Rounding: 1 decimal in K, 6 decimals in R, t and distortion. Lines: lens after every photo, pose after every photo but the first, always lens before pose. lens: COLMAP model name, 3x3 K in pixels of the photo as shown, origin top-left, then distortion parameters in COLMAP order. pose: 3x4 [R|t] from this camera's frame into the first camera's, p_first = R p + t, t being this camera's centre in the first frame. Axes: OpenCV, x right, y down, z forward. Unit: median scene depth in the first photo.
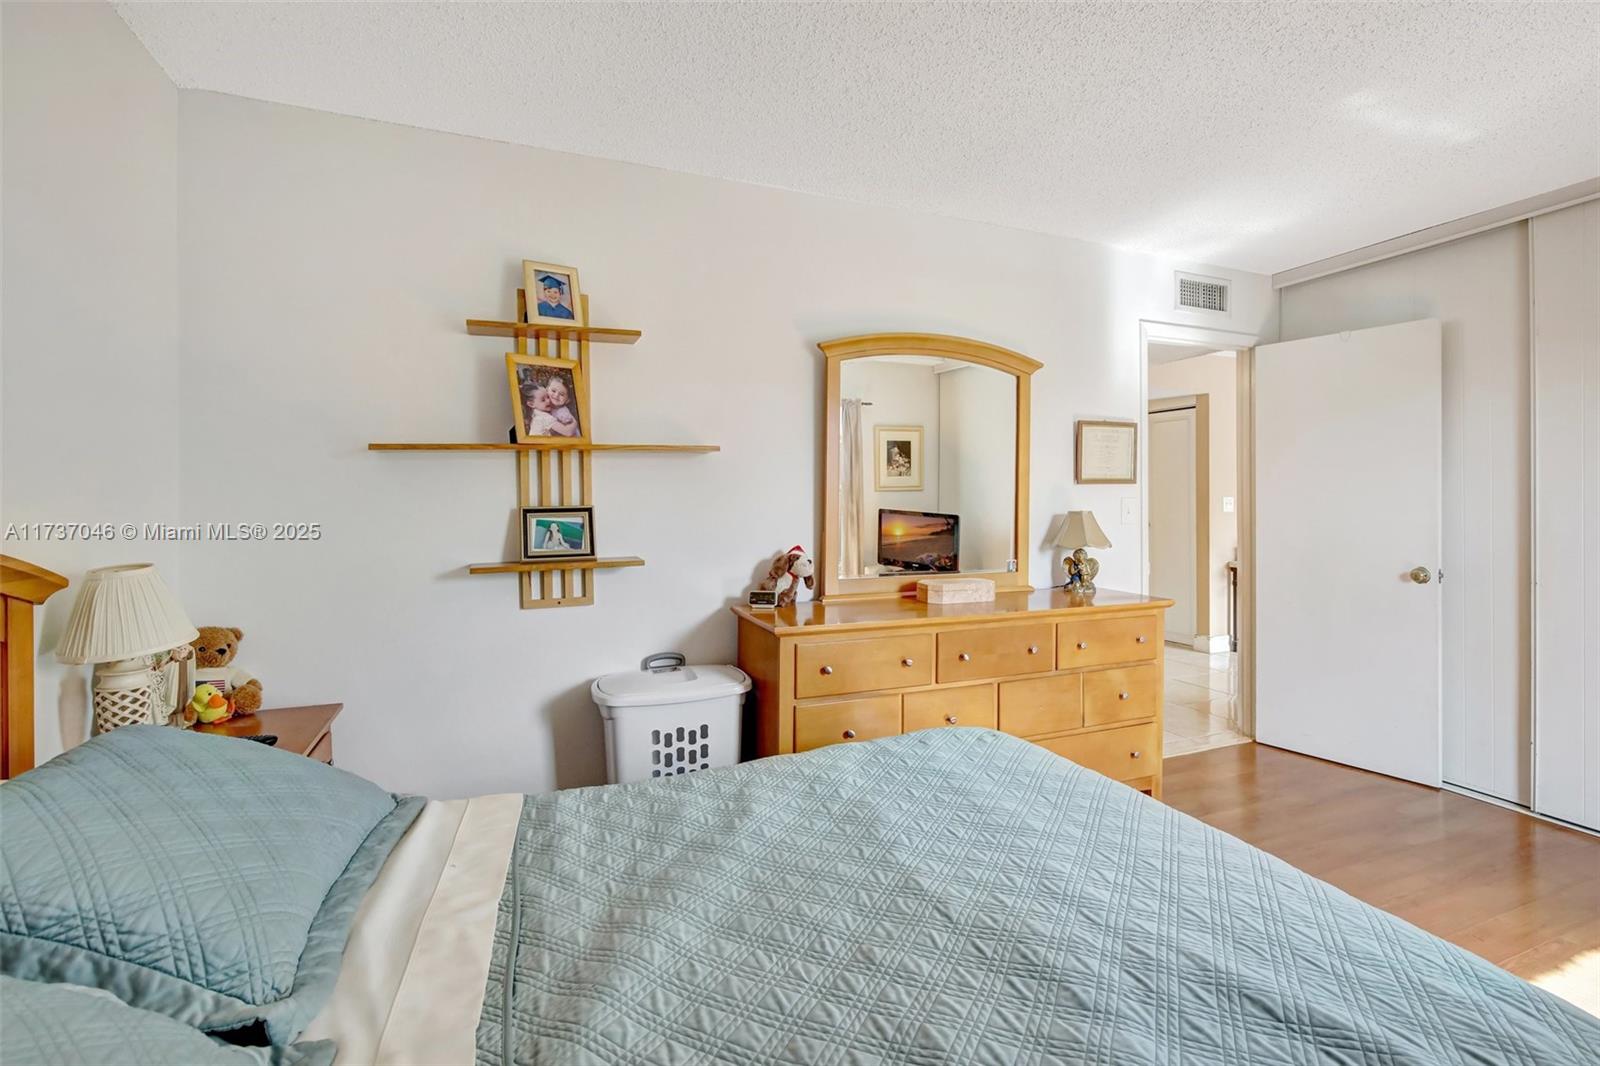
lens RADIAL K [[742.1, 0, 777.2], [0, 742.1, 506.8], [0, 0, 1]] dist [-0.020220, 0.005834]
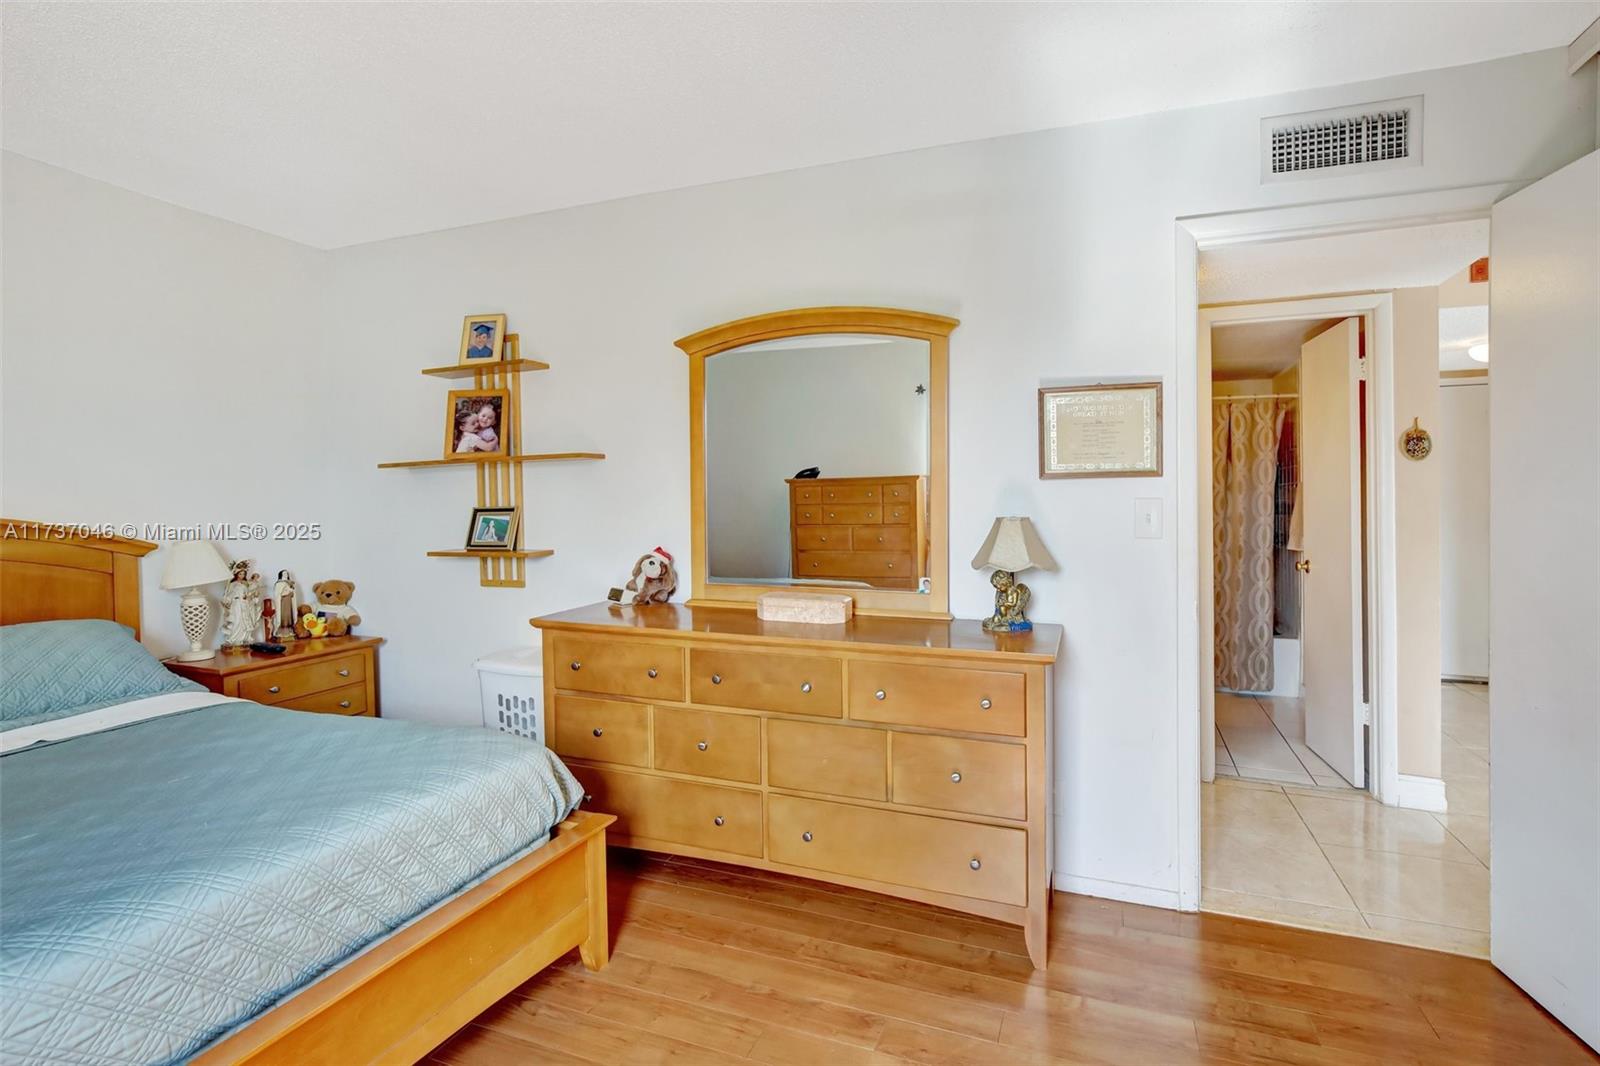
lens RADIAL K [[742.1, 0, 799.8], [0, 742.1, 520.3], [0, 0, 1]] dist [-0.020220, 0.005834]
pose [[0.740764, 0.020206, -0.671461, 0.941693], [-0.002029, 0.999610, 0.027843, -0.014126], [0.671762, -0.019263, 0.740517, 0.418804]]
